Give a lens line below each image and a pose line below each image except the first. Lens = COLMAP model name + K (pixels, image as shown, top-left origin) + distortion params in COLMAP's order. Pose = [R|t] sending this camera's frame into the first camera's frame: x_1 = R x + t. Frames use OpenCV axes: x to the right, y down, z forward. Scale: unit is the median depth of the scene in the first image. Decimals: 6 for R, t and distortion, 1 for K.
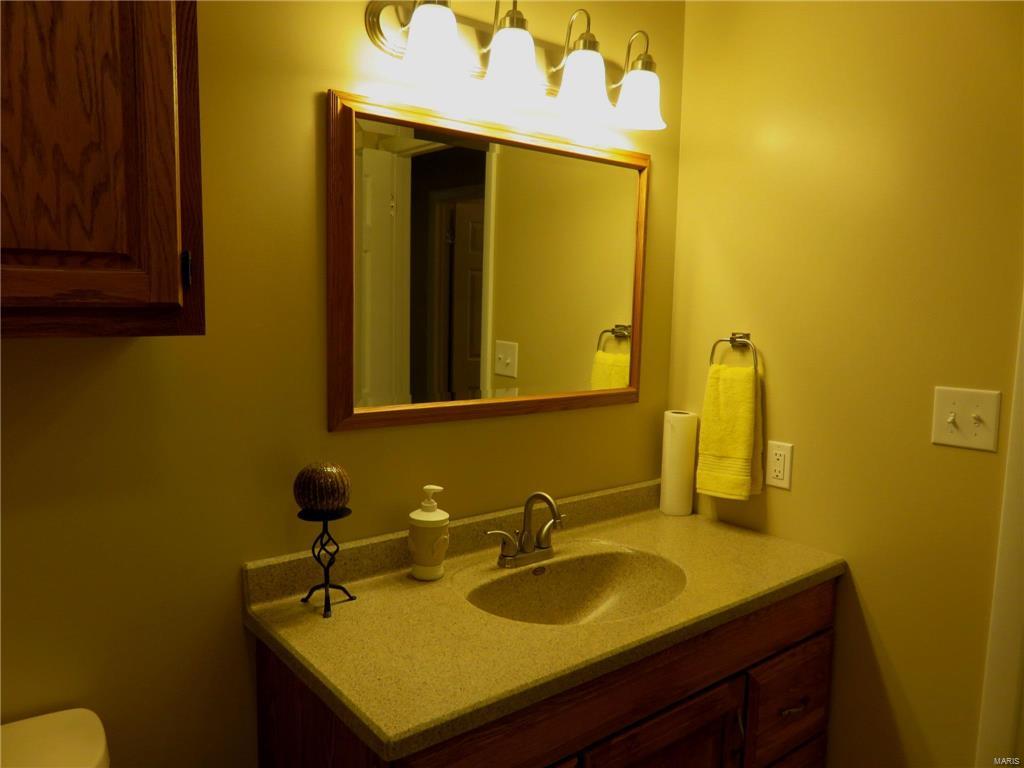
lens RADIAL K [[761.6, 0, 517.4], [0, 761.6, 389.0], [0, 0, 1]] dist [-0.010477, 0.001309]
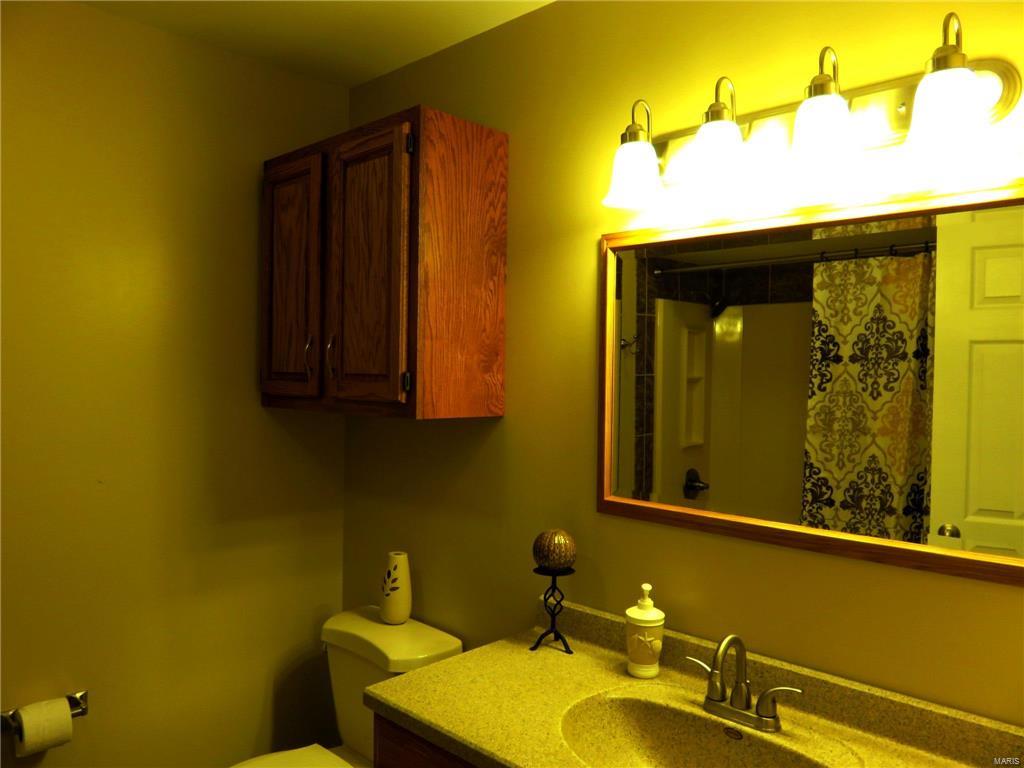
lens RADIAL K [[761.6, 0, 518.6], [0, 761.6, 380.3], [0, 0, 1]] dist [-0.010477, 0.001309]
pose [[0.144395, -0.008096, -0.989487, 0.887183], [-0.137519, 0.990099, -0.028169, -0.094949], [0.979918, 0.140140, 0.141852, 0.646141]]
